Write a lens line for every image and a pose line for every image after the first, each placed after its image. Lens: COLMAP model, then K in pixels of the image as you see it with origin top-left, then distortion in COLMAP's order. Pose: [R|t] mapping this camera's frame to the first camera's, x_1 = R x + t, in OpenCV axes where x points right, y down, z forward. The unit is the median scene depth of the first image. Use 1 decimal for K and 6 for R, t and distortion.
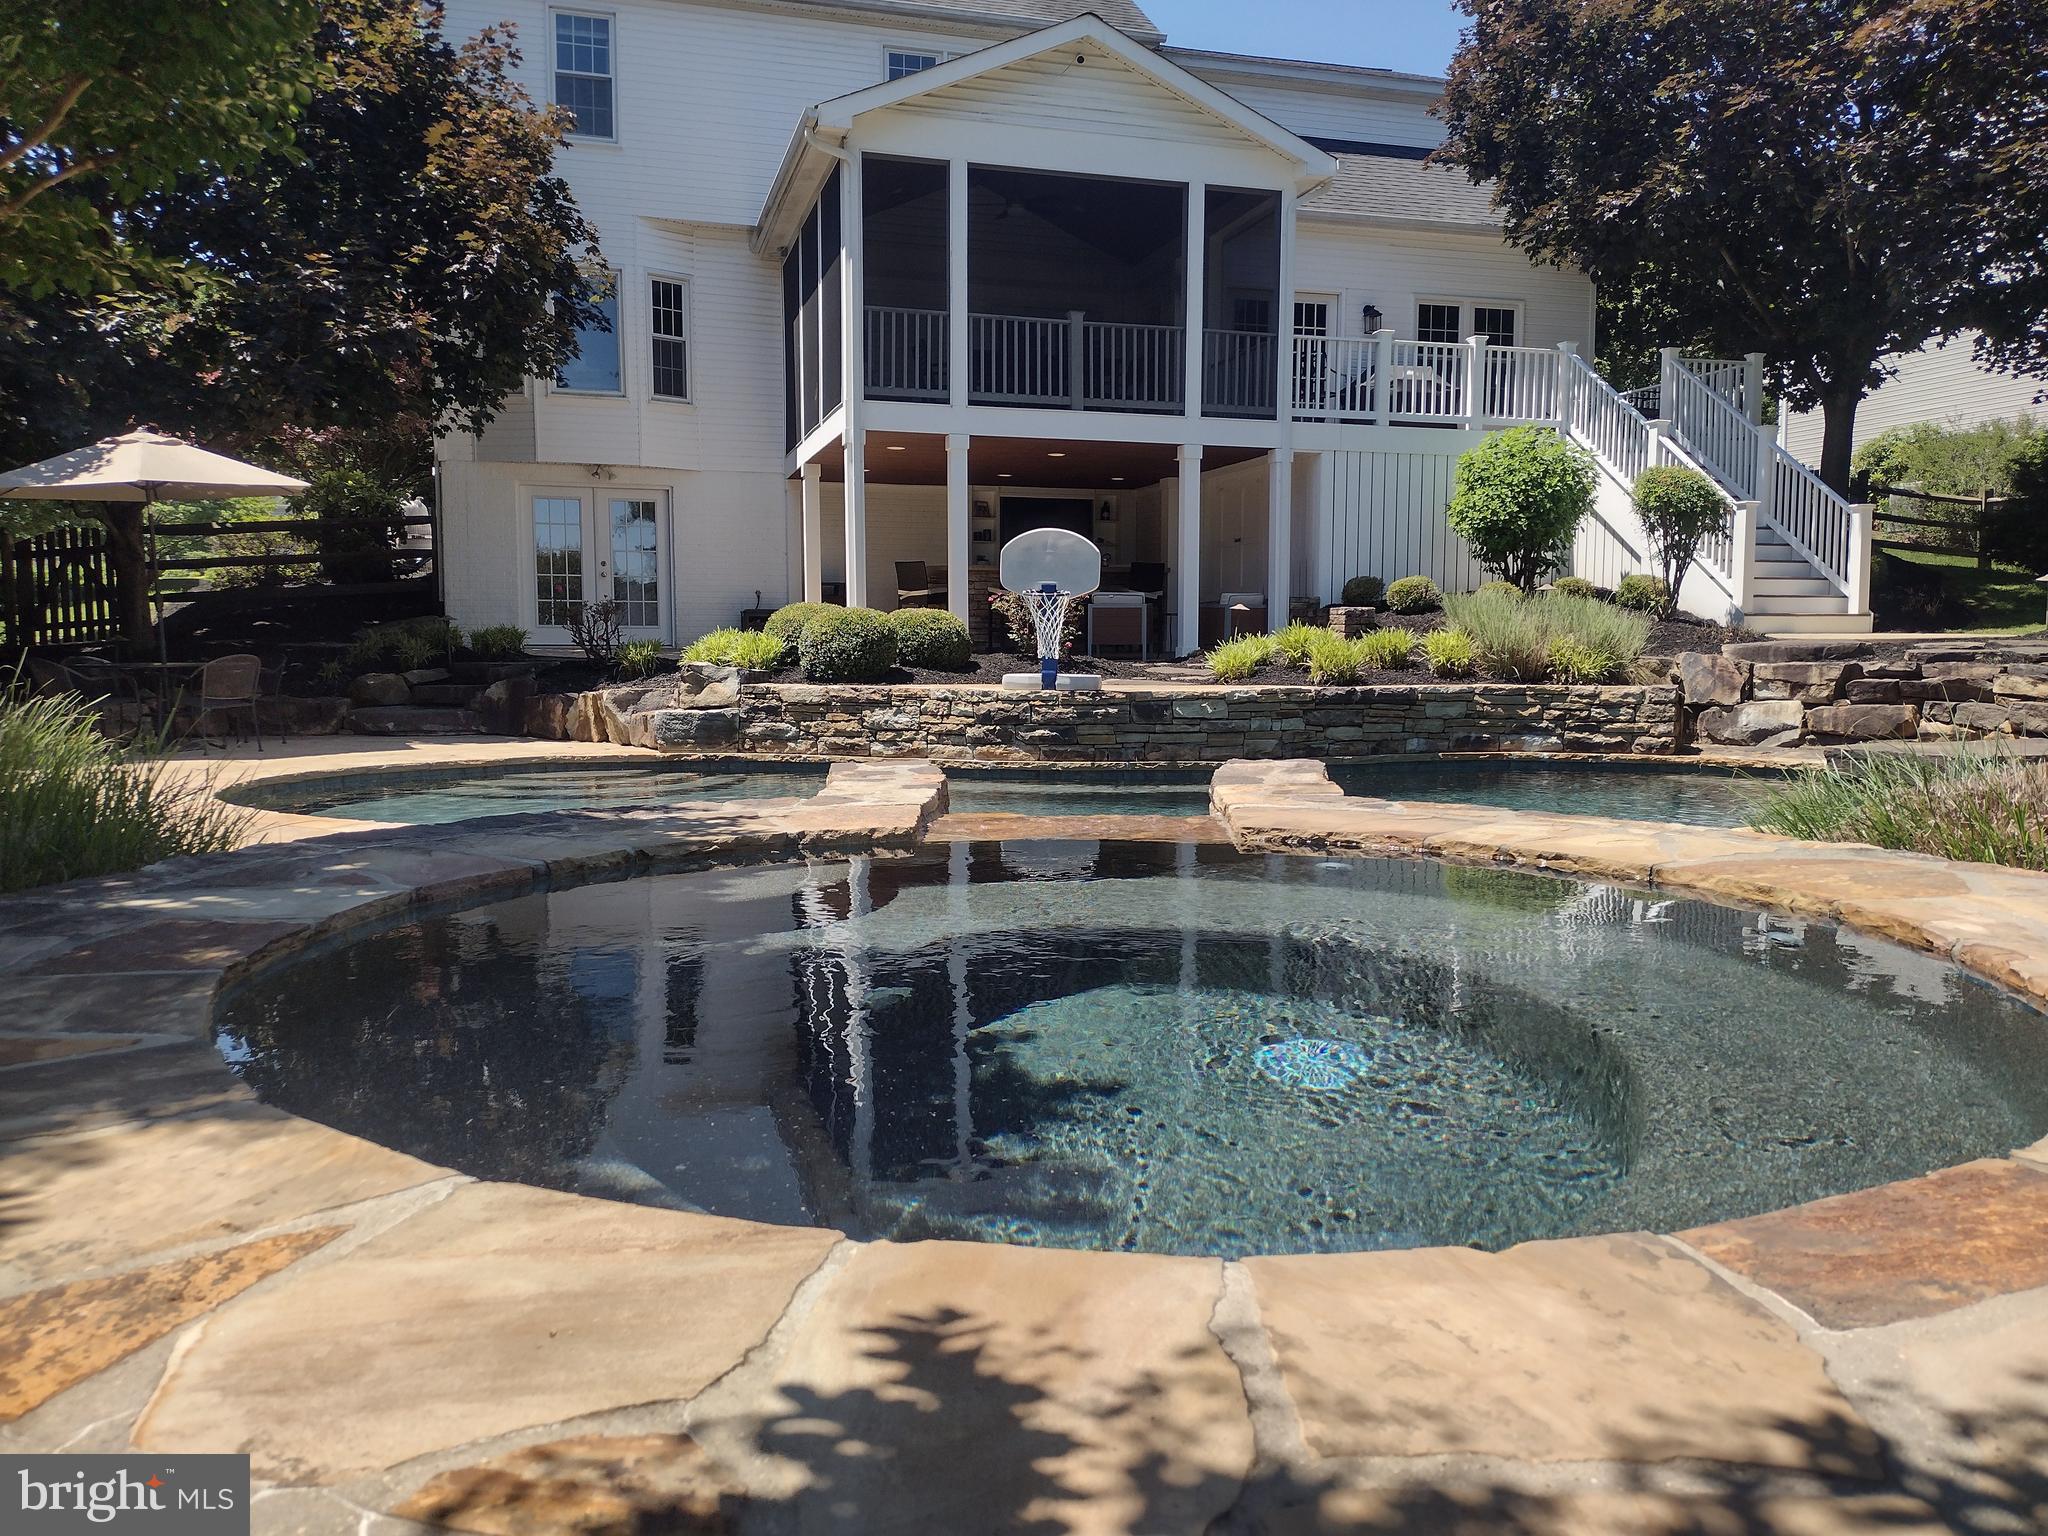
lens RADIAL K [[1527.3, 0, 1020.2], [0, 1527.3, 758.6], [0, 0, 1]] dist [0.127210, -0.227189]
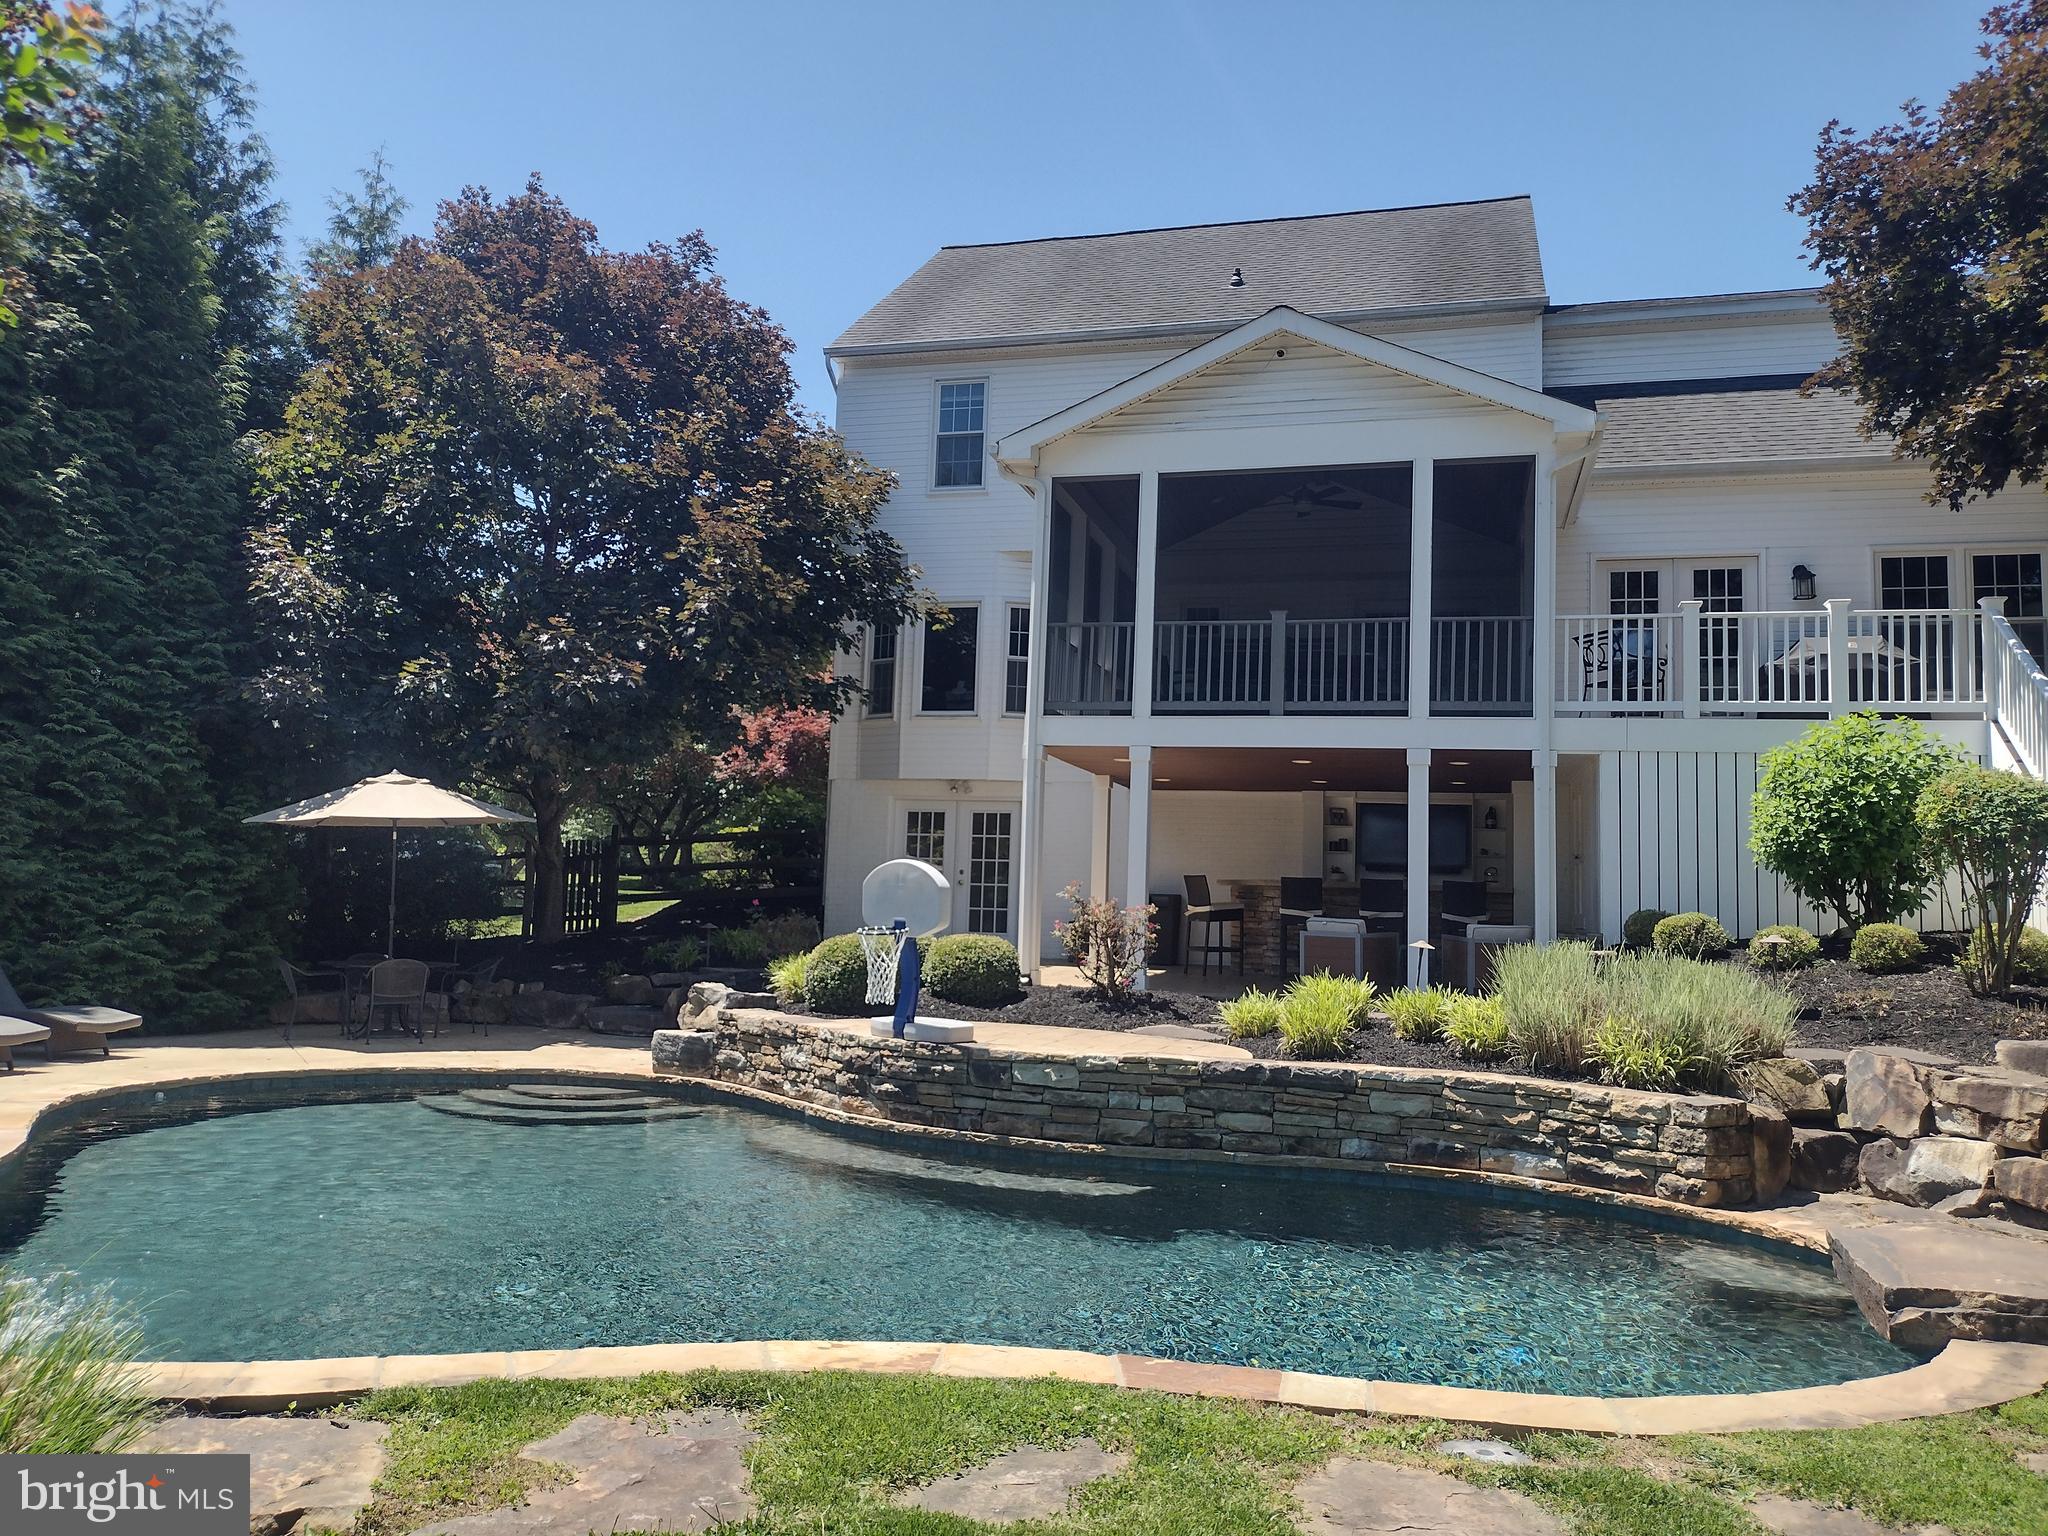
lens RADIAL K [[1530.0, 0, 1026.7], [0, 1530.0, 758.3], [0, 0, 1]] dist [0.090429, -0.124492]
pose [[0.848434, -0.023288, -0.528788, 0.520639], [-0.074606, 0.983796, -0.163032, -0.060907], [0.524016, 0.177773, 0.832949, 0.245955]]
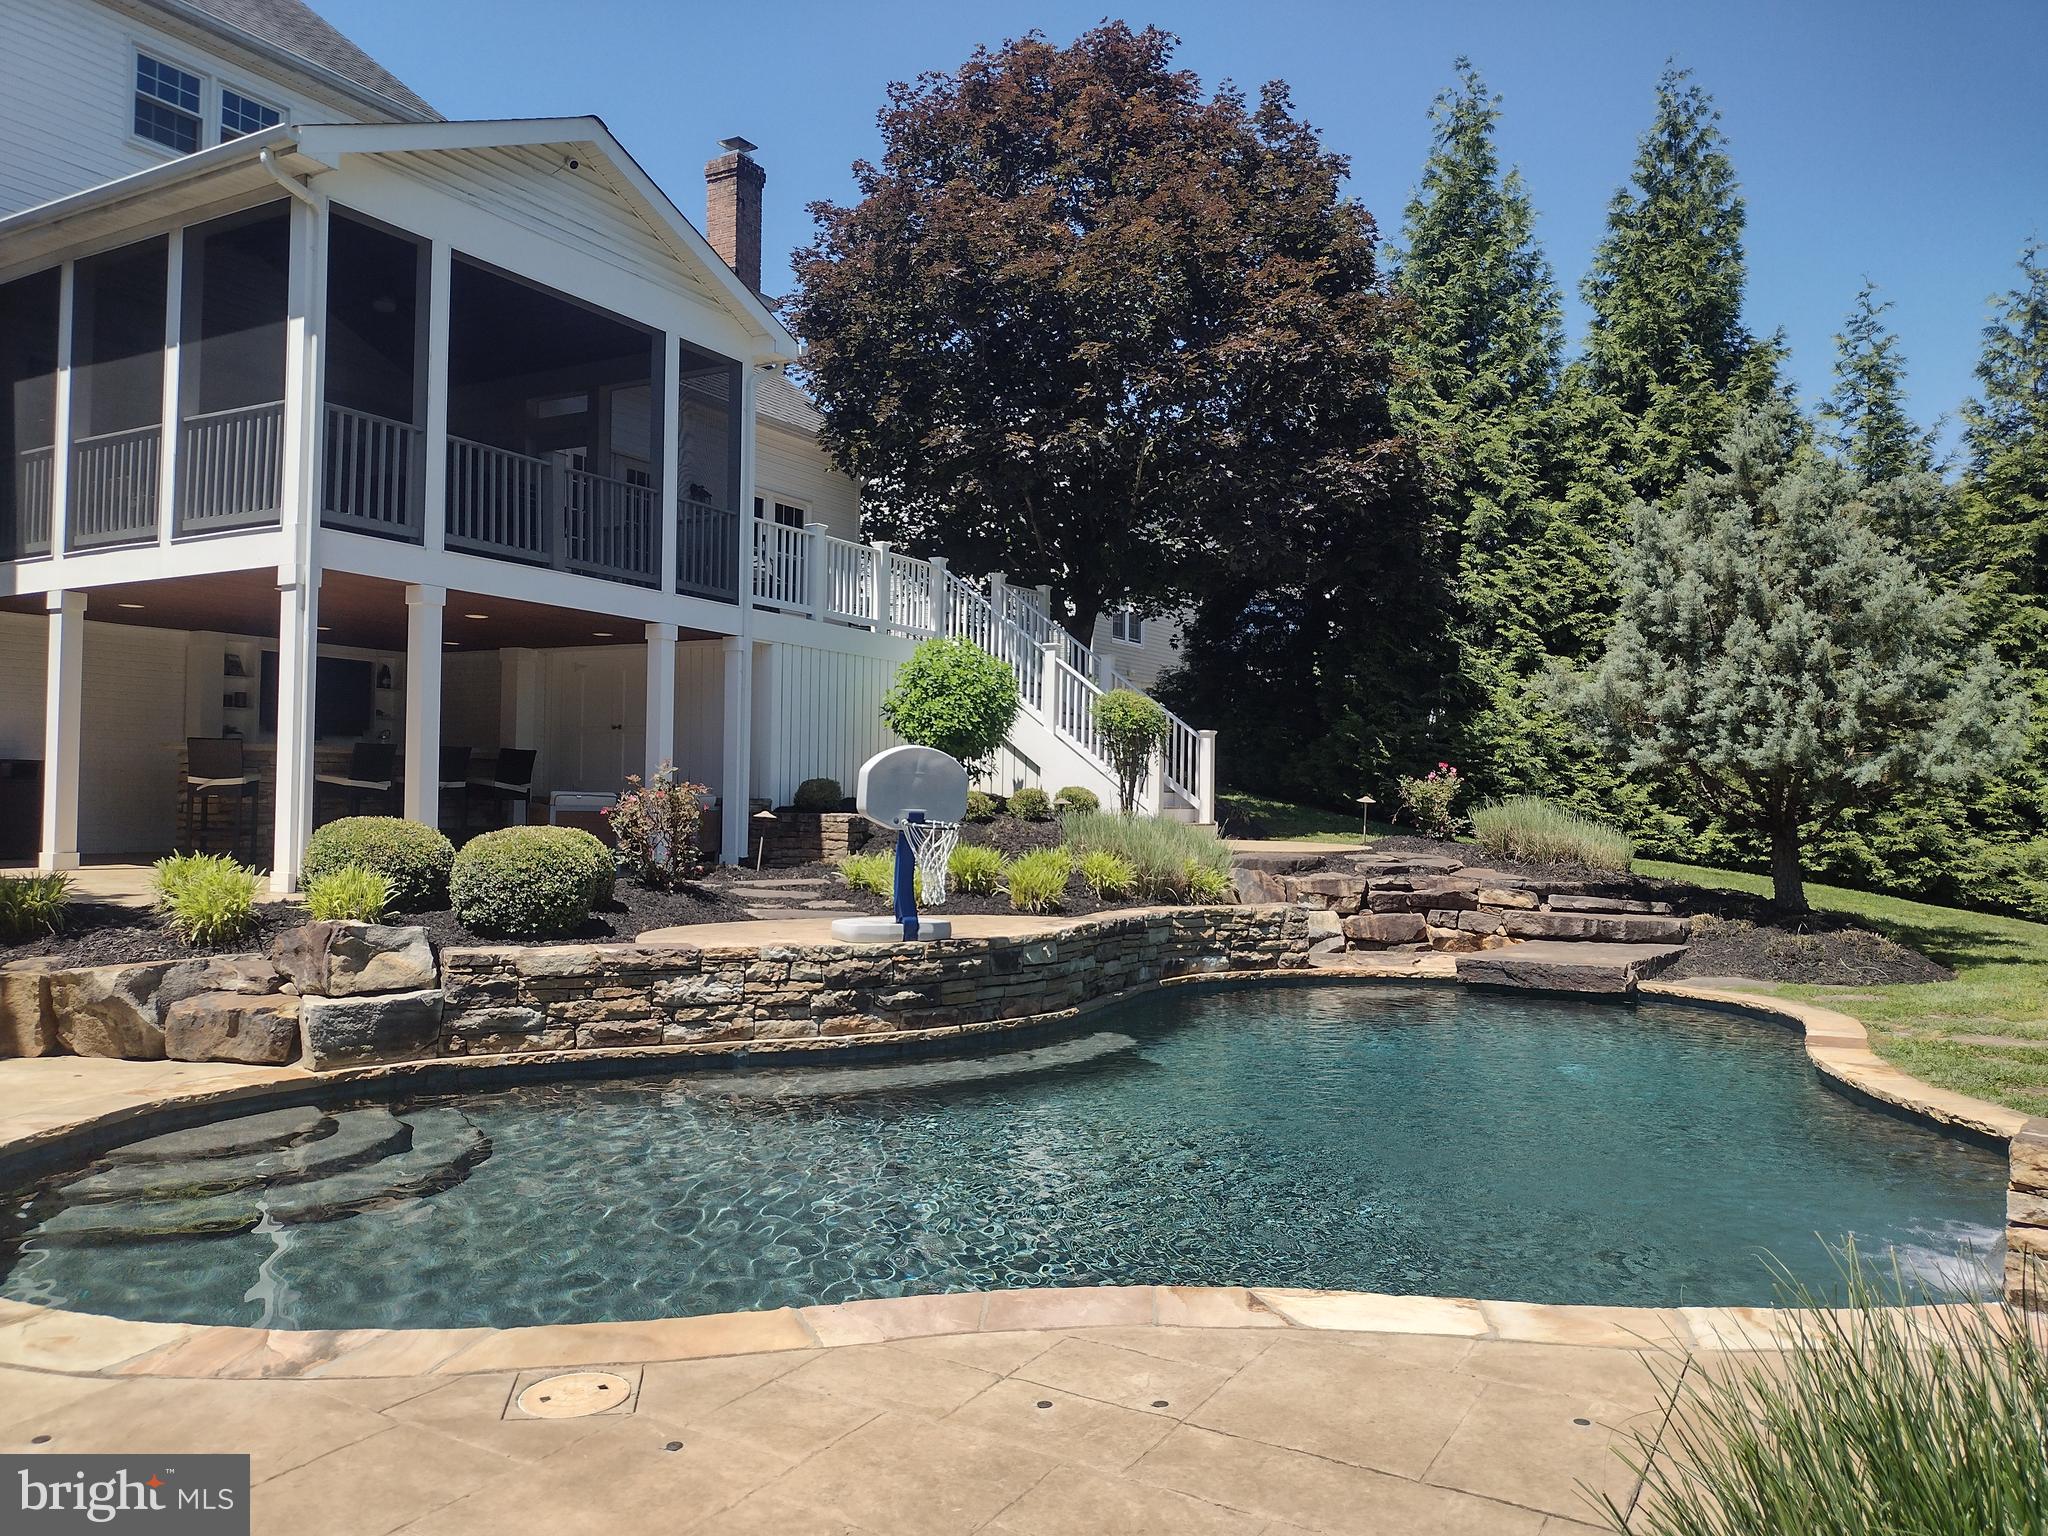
lens RADIAL K [[1527.3, 0, 1020.2], [0, 1527.3, 758.6], [0, 0, 1]] dist [0.127210, -0.227189]
pose [[0.724679, 0.027637, 0.688532, -0.467994], [0.041406, 0.995644, -0.083544, -0.066266], [-0.687841, 0.089052, 0.720378, 0.338652]]
